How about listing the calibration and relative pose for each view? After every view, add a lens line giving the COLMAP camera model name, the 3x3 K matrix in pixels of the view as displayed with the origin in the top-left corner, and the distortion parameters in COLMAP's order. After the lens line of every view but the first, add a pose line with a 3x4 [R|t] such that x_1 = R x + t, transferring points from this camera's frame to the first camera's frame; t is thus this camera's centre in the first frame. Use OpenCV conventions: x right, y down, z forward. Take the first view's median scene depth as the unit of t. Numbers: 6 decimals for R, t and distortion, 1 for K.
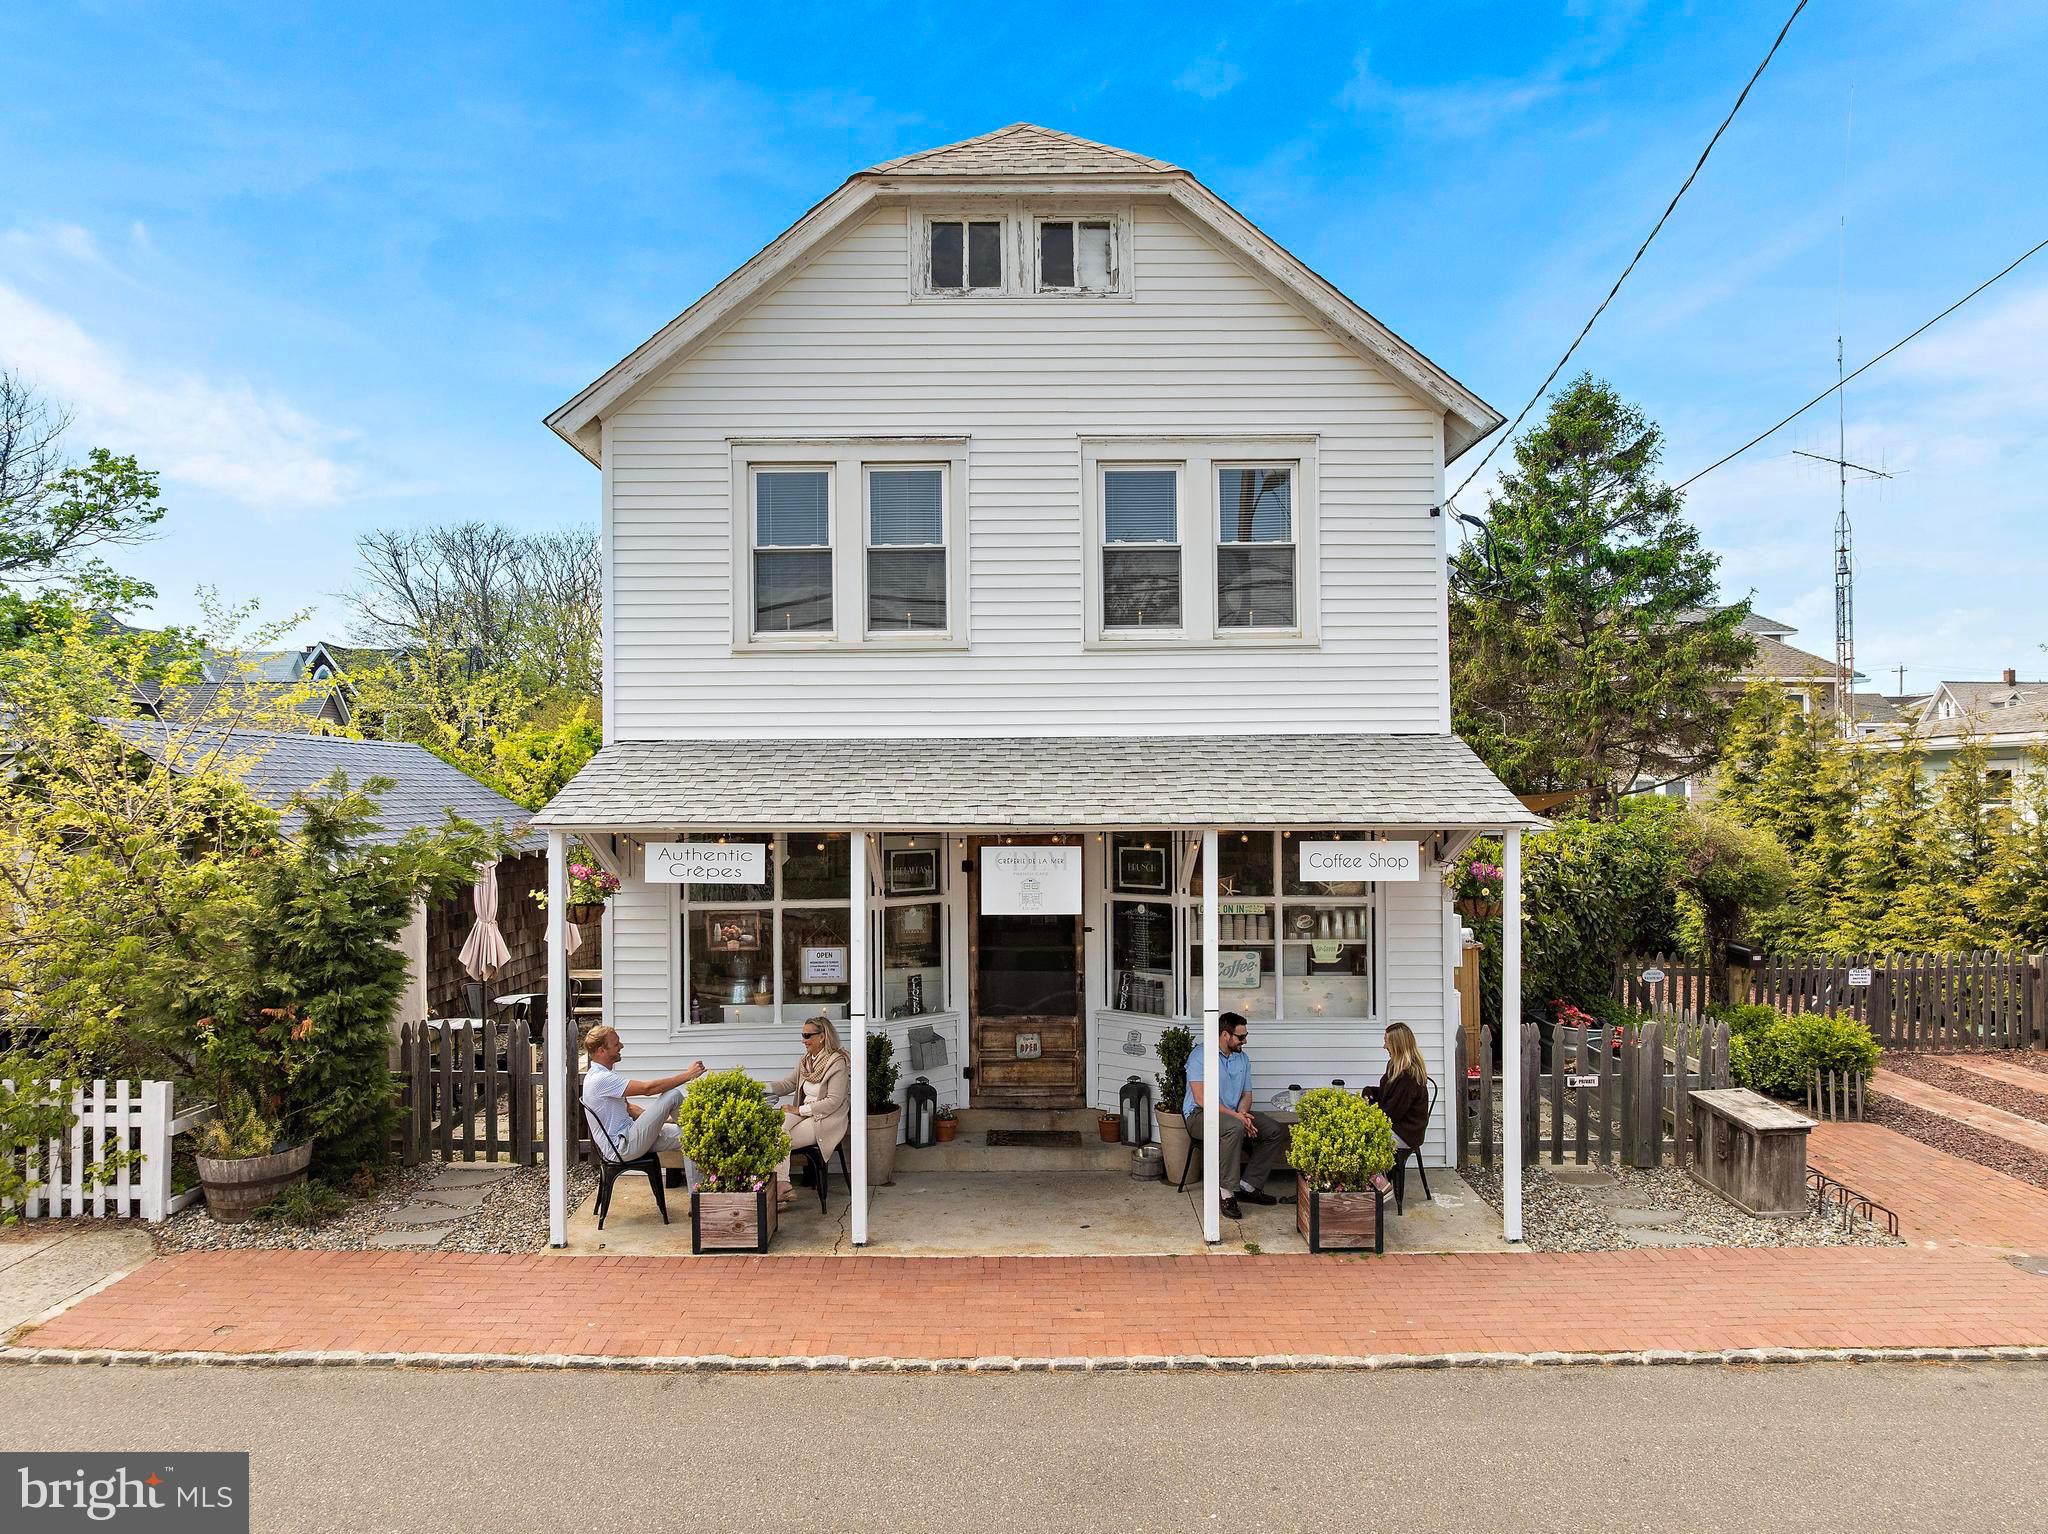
lens RADIAL K [[1437.1, 0, 1033.0], [0, 1437.1, 778.3], [0, 0, 1]] dist [-0.042861, 0.003117]
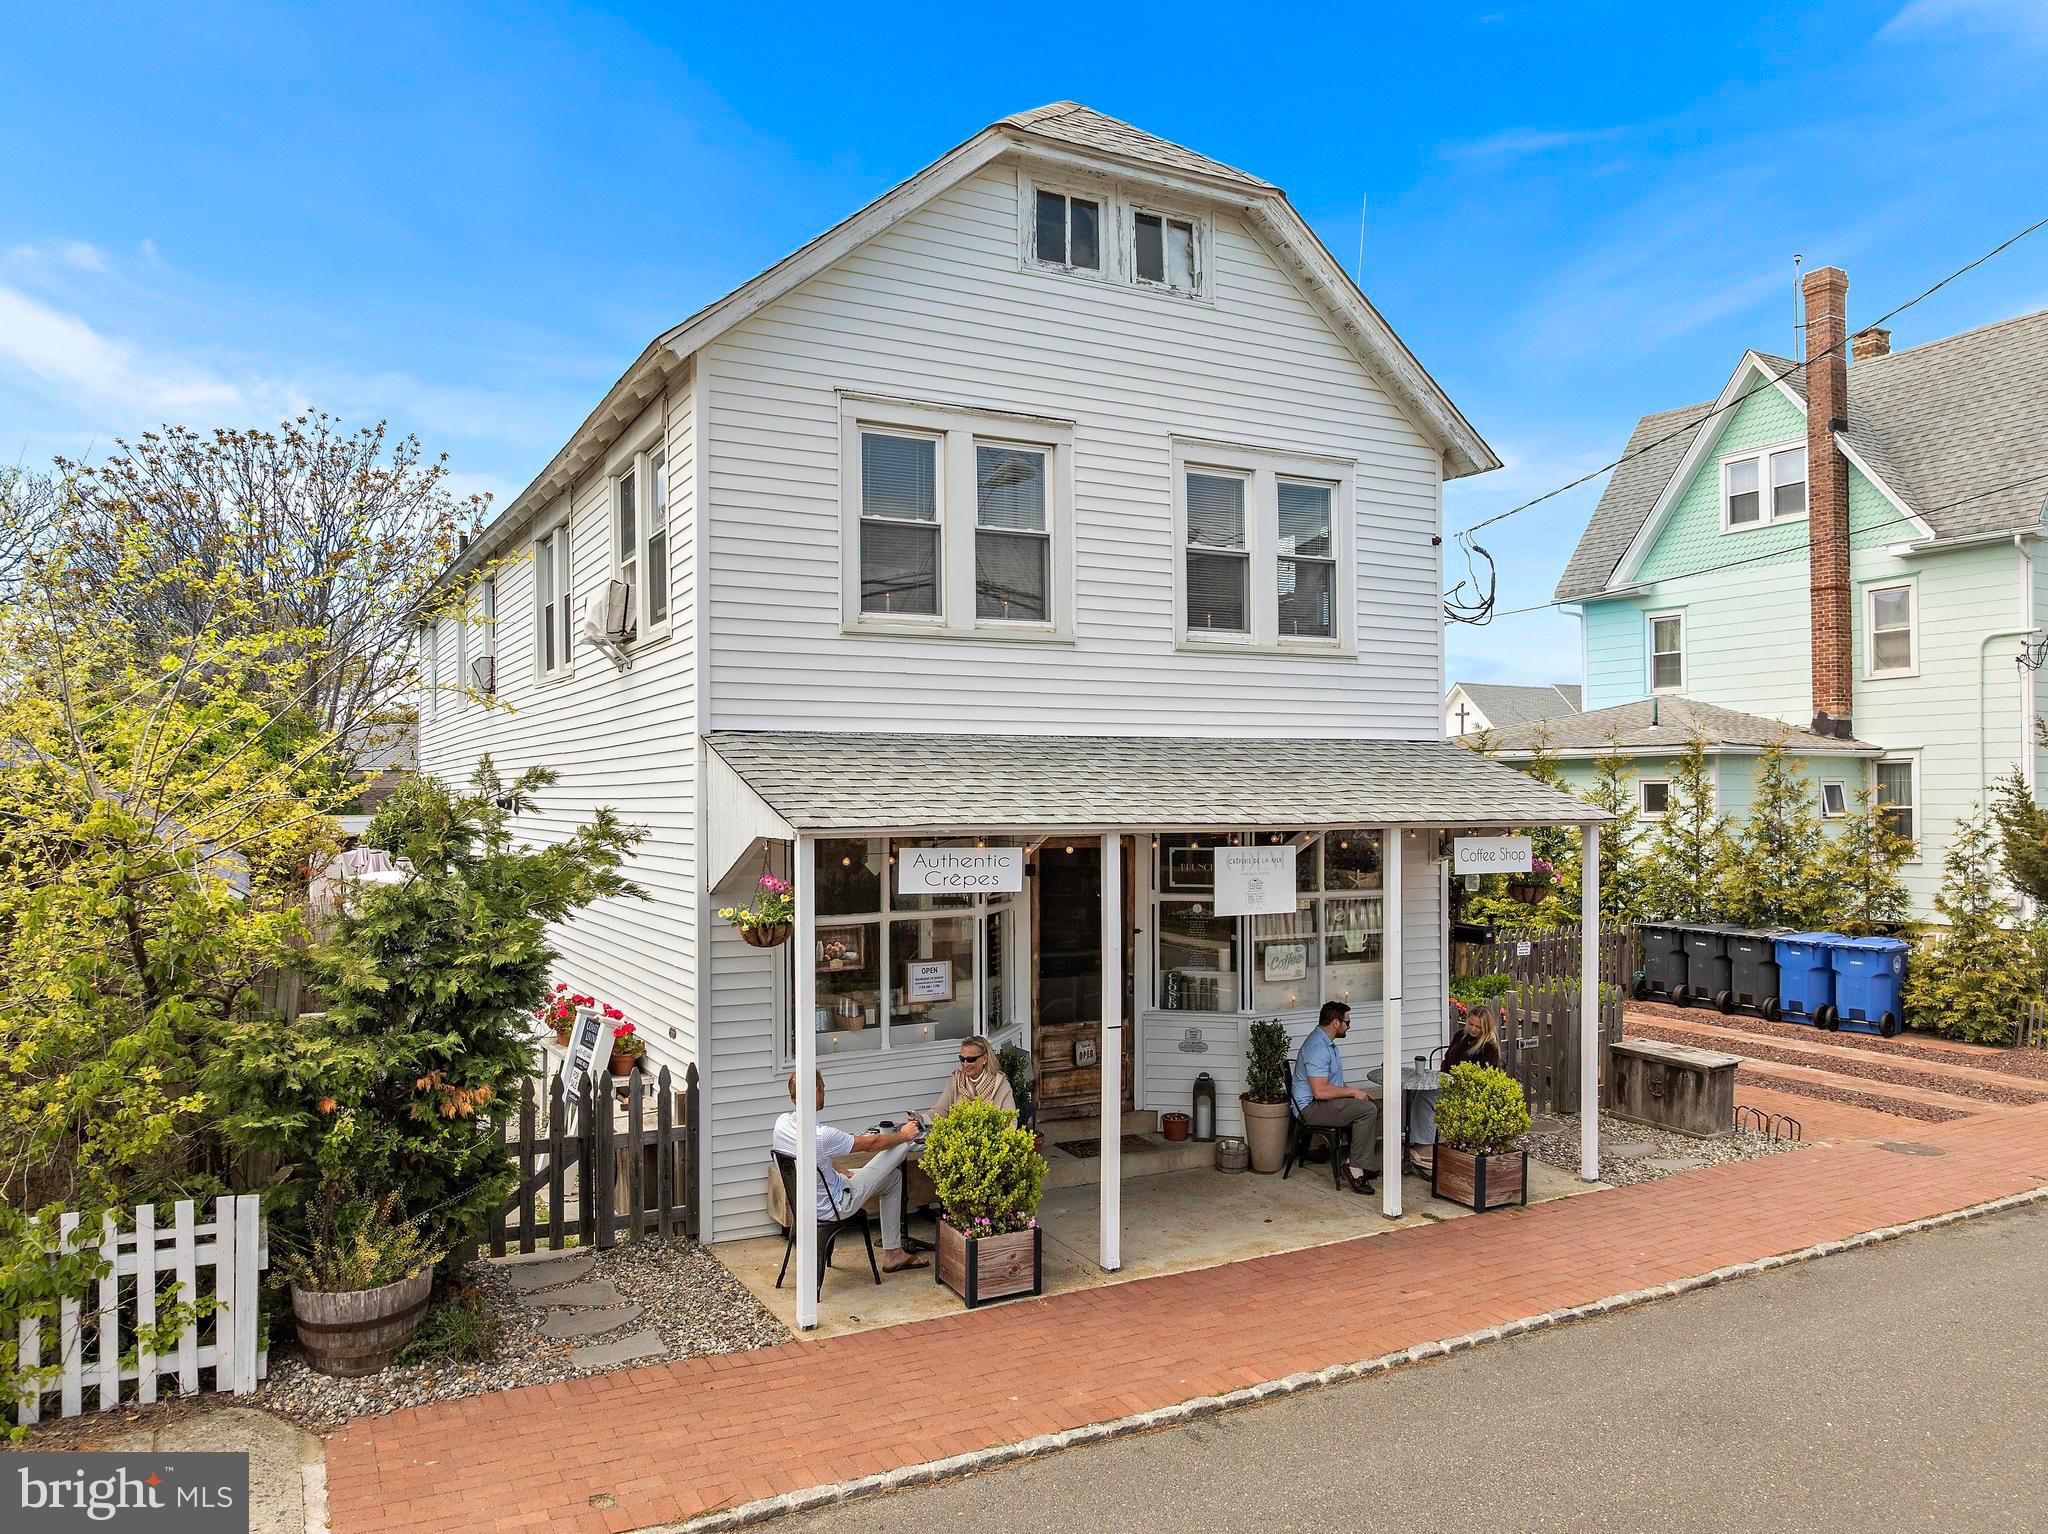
lens RADIAL K [[1446.2, 0, 1022.6], [0, 1446.2, 796.0], [0, 0, 1]] dist [-0.042078, -0.001547]
pose [[0.884125, 0.001835, 0.467246, -0.539939], [-0.005592, 0.999962, 0.006653, 0.006049], [-0.467216, -0.008495, 0.884102, 0.165846]]
